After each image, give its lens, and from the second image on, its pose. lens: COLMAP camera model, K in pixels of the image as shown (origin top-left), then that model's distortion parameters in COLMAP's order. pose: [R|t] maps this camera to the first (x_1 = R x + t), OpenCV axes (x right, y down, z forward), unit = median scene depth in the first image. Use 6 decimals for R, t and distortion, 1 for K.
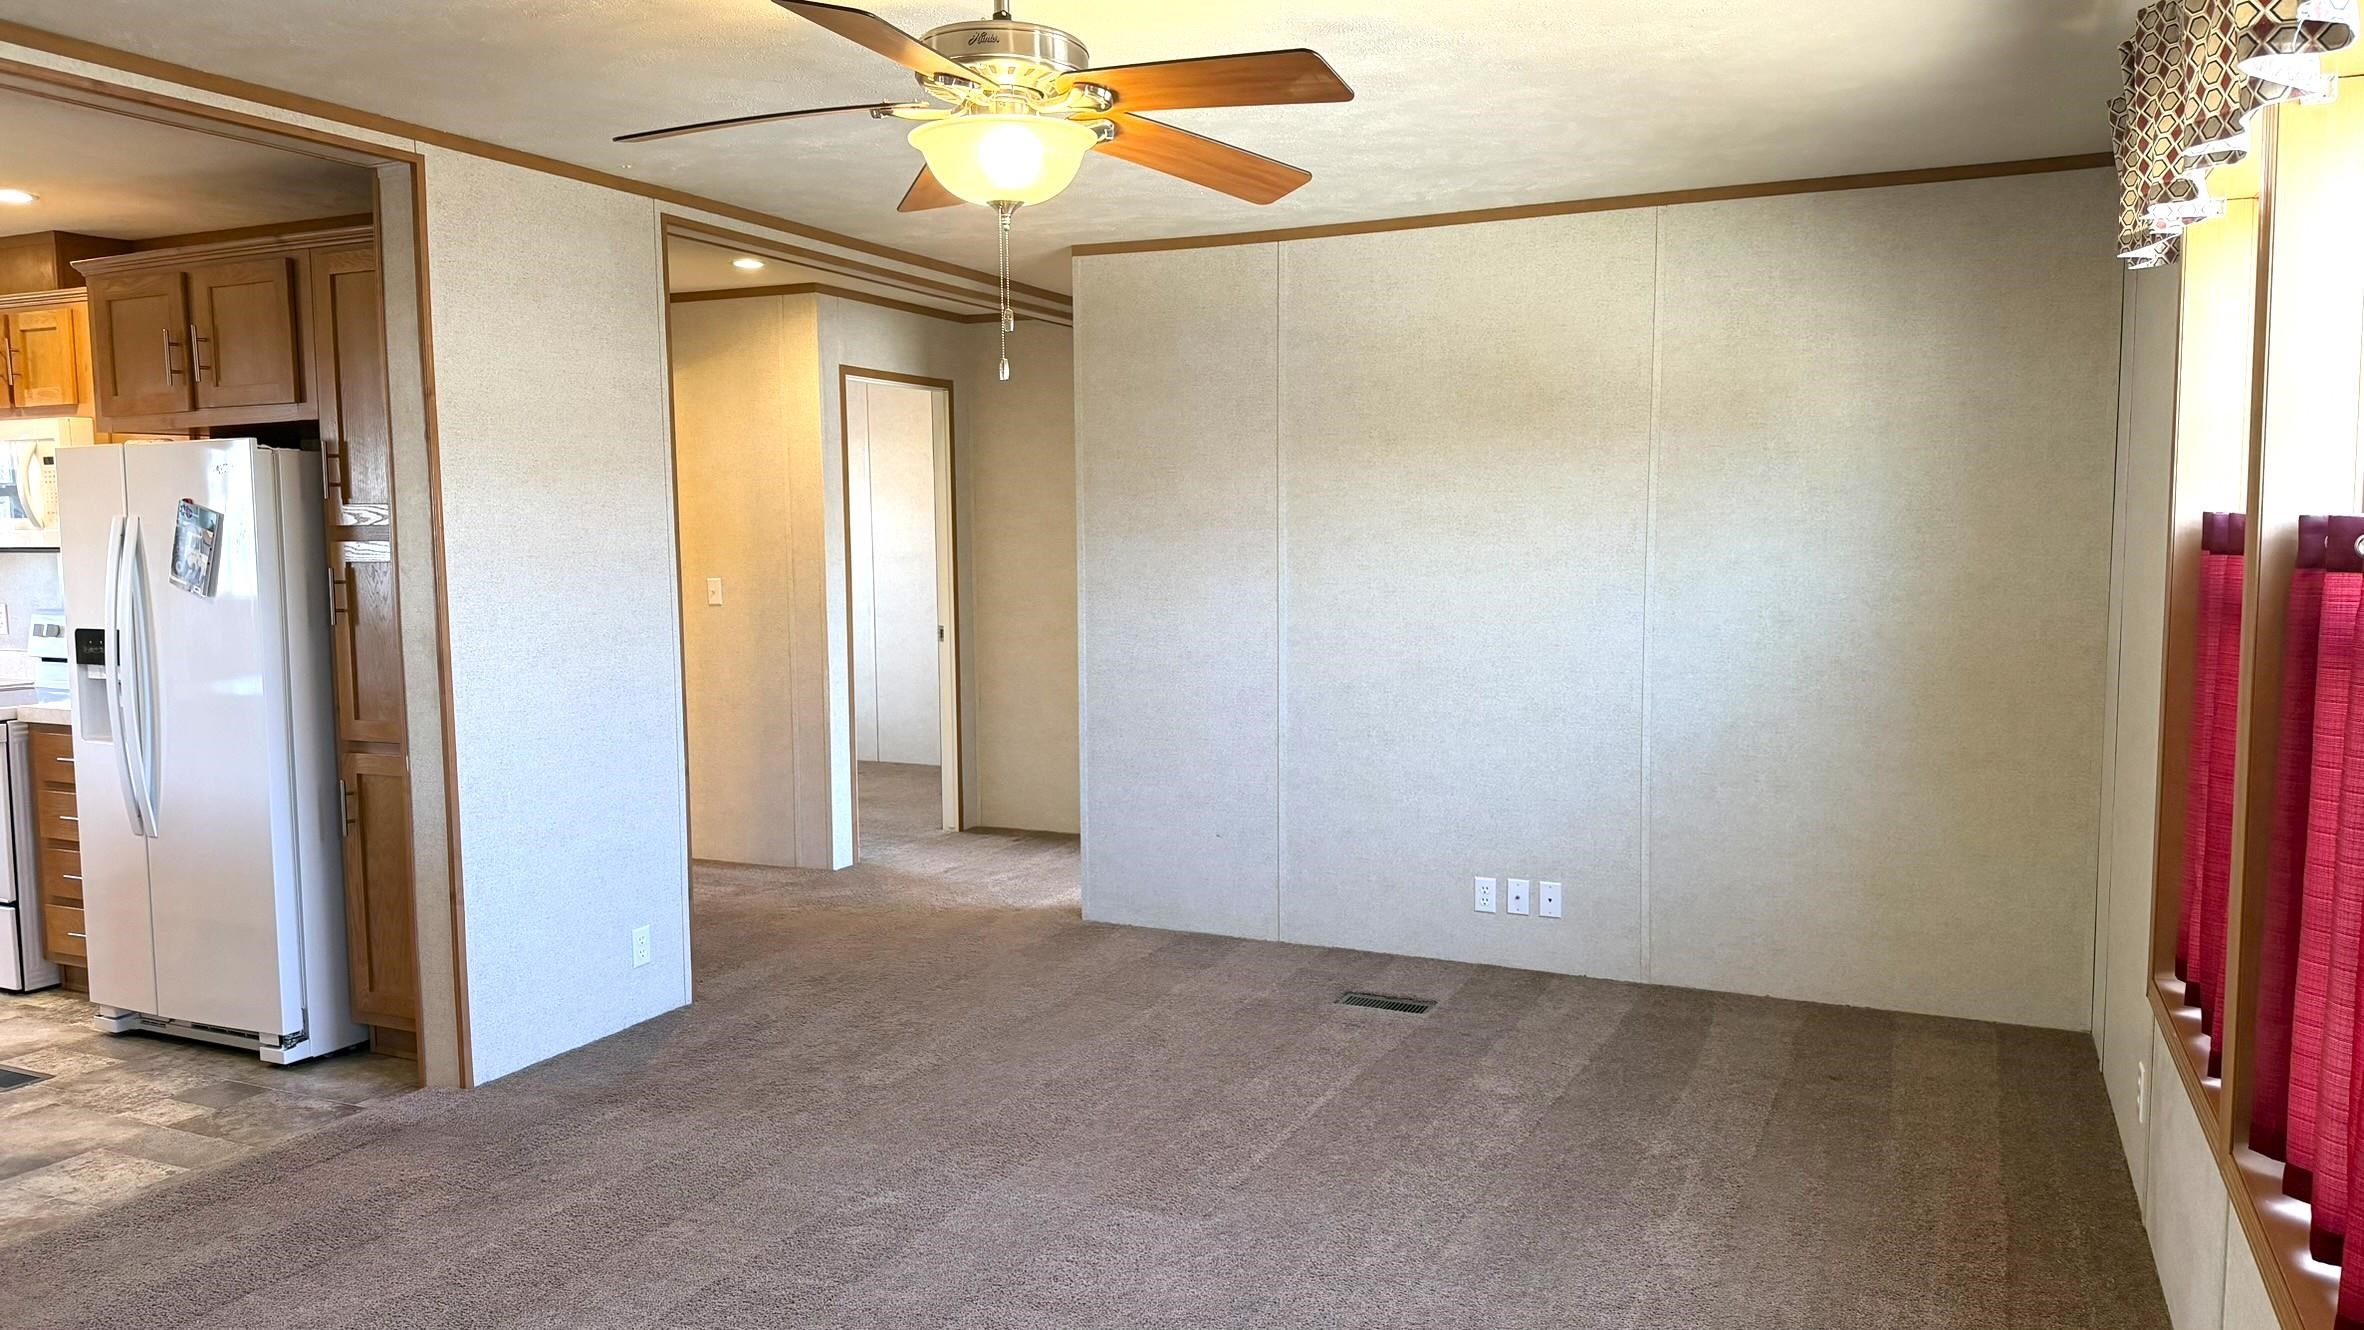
lens RADIAL K [[1639.3, 0, 1186.0], [0, 1639.3, 674.4], [0, 0, 1]] dist [0.085804, -0.097846]
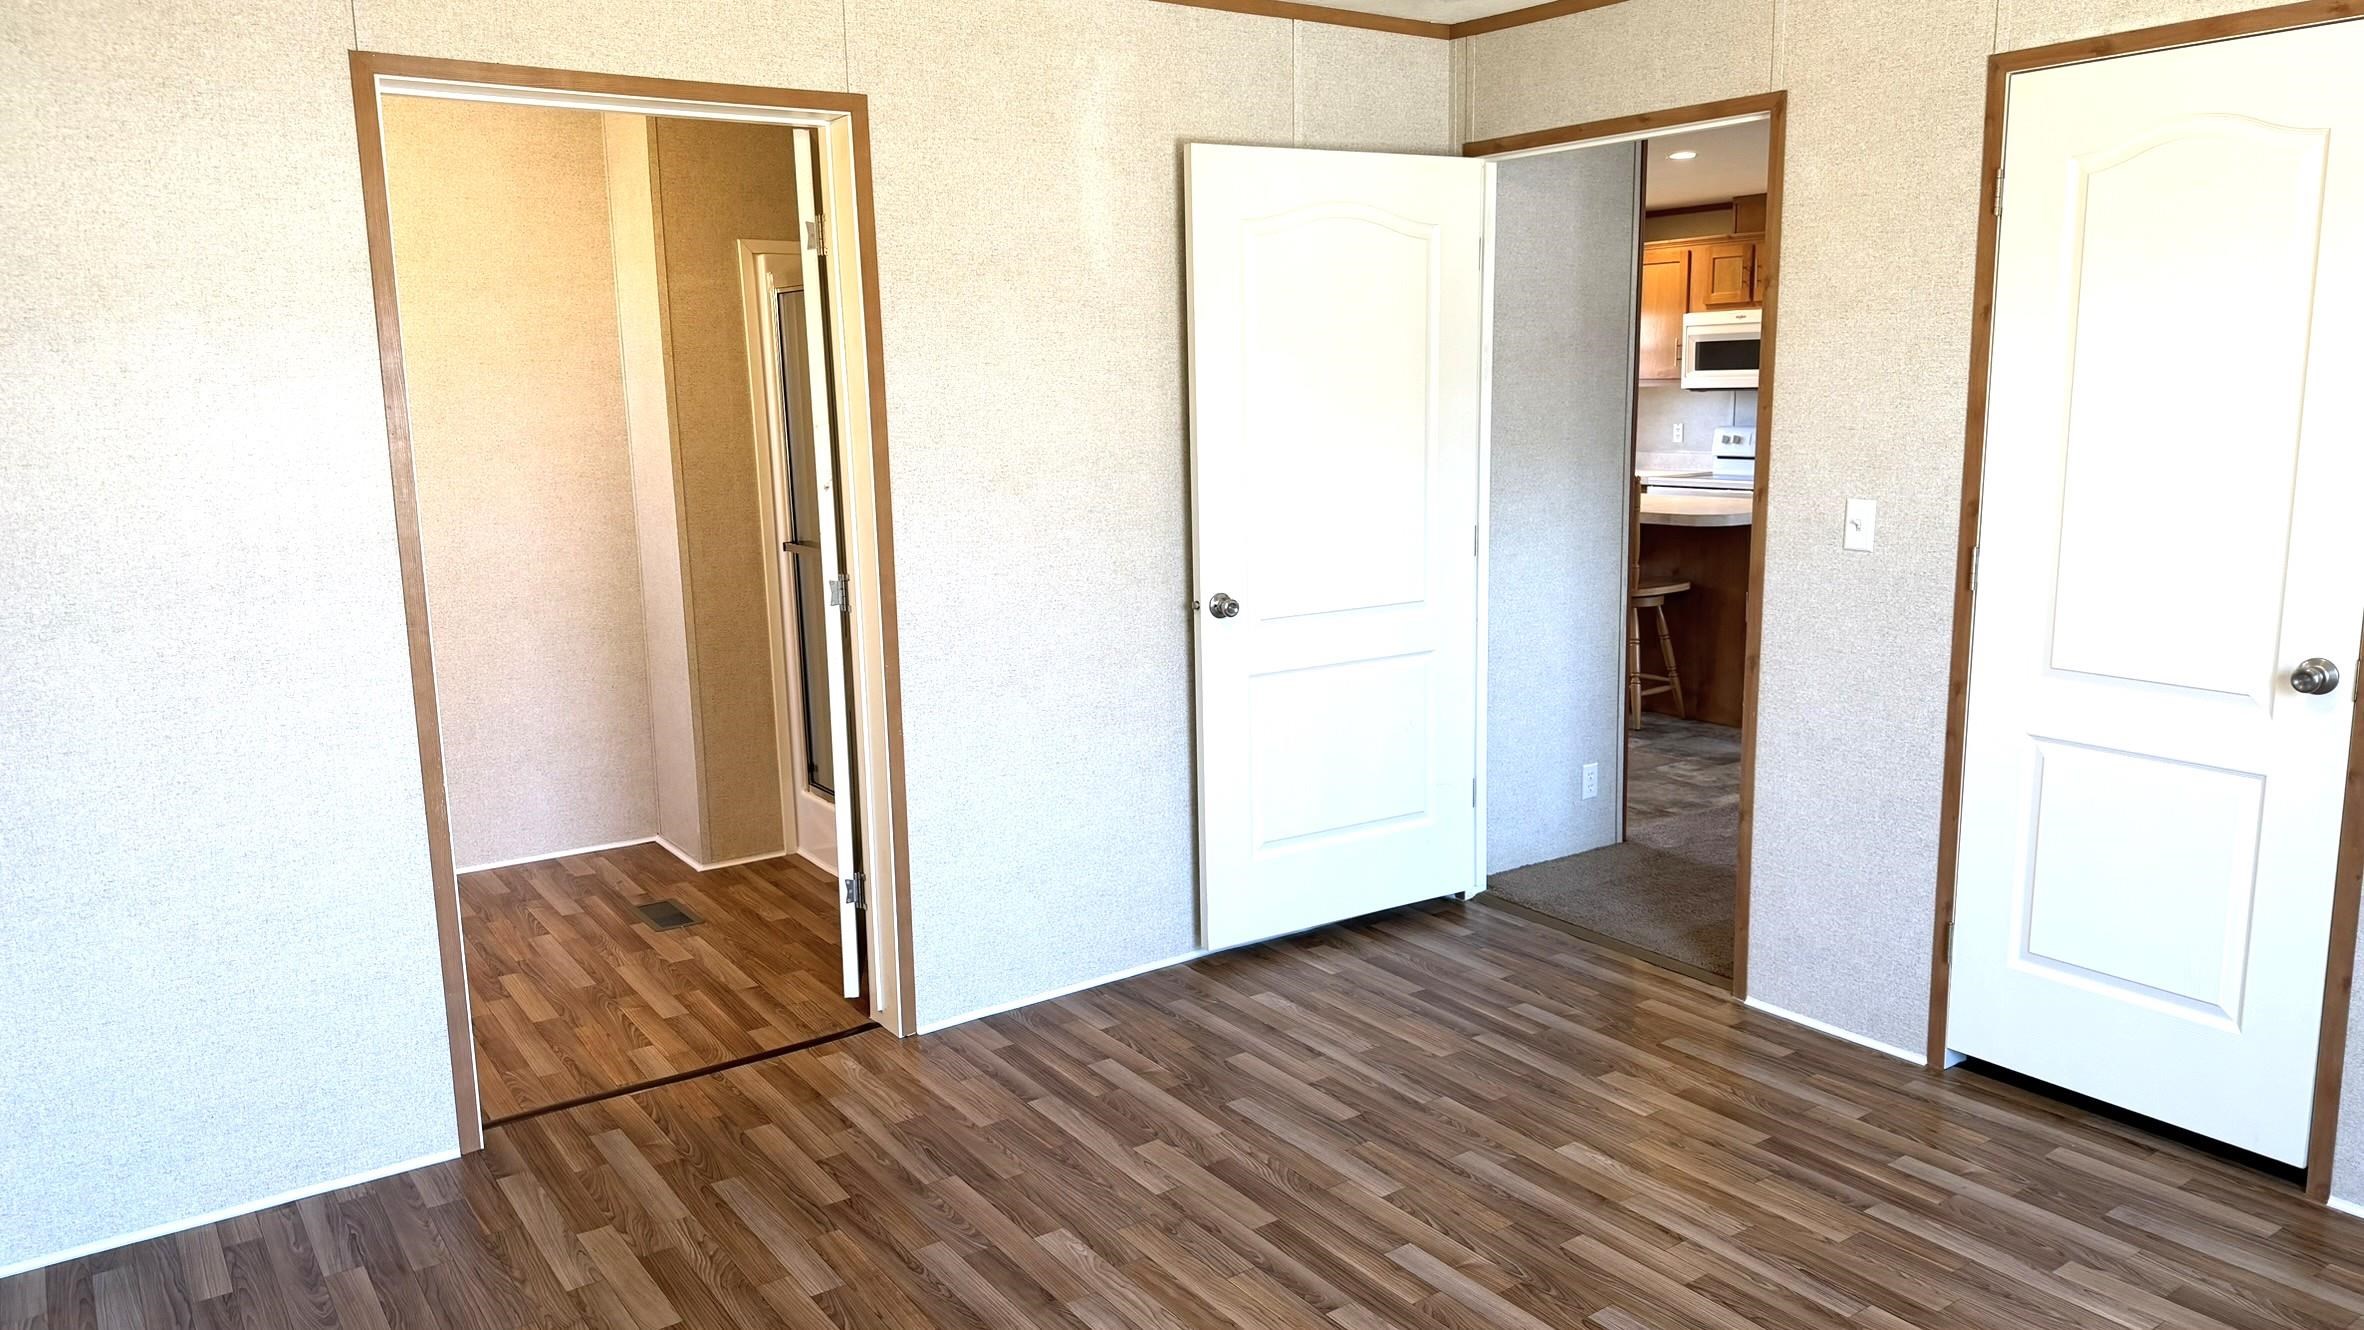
lens RADIAL K [[1707.3, 0, 1218.3], [0, 1707.3, 645.2], [0, 0, 1]] dist [0.205797, -0.288922]
pose [[0.872935, 0.074882, -0.482055, -0.382682], [-0.038761, 0.995671, 0.084476, 0.064825], [0.486294, -0.055057, 0.872059, -0.959657]]
